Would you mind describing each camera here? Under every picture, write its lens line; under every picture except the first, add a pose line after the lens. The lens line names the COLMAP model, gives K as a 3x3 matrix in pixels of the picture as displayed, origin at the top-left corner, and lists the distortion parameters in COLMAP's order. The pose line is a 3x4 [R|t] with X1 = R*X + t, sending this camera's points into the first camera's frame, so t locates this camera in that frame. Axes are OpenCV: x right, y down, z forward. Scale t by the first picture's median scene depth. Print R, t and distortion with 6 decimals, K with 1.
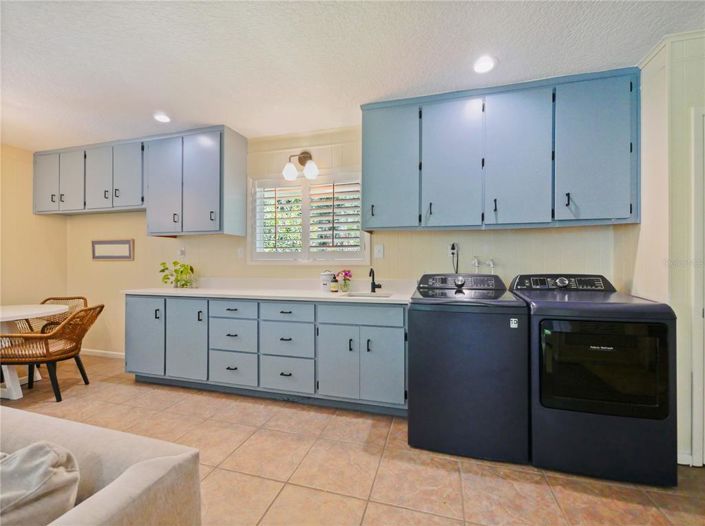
lens RADIAL K [[329.9, 0, 352.5], [0, 329.9, 263.0], [0, 0, 1]] dist [-0.004264, -0.000411]
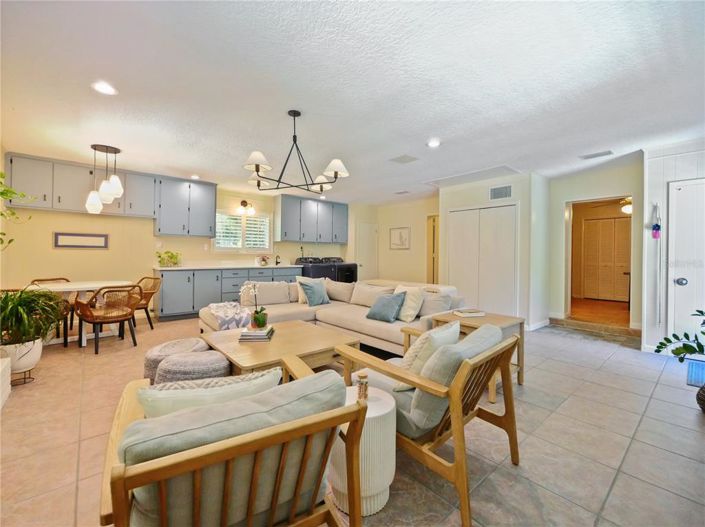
lens RADIAL K [[329.9, 0, 352.5], [0, 329.9, 263.5], [0, 0, 1]] dist [-0.004264, -0.000411]
pose [[0.512205, -0.020778, 0.858612, -1.731366], [-0.013858, 0.999377, 0.032451, -0.010682], [-0.858751, -0.028520, 0.511598, -0.753543]]
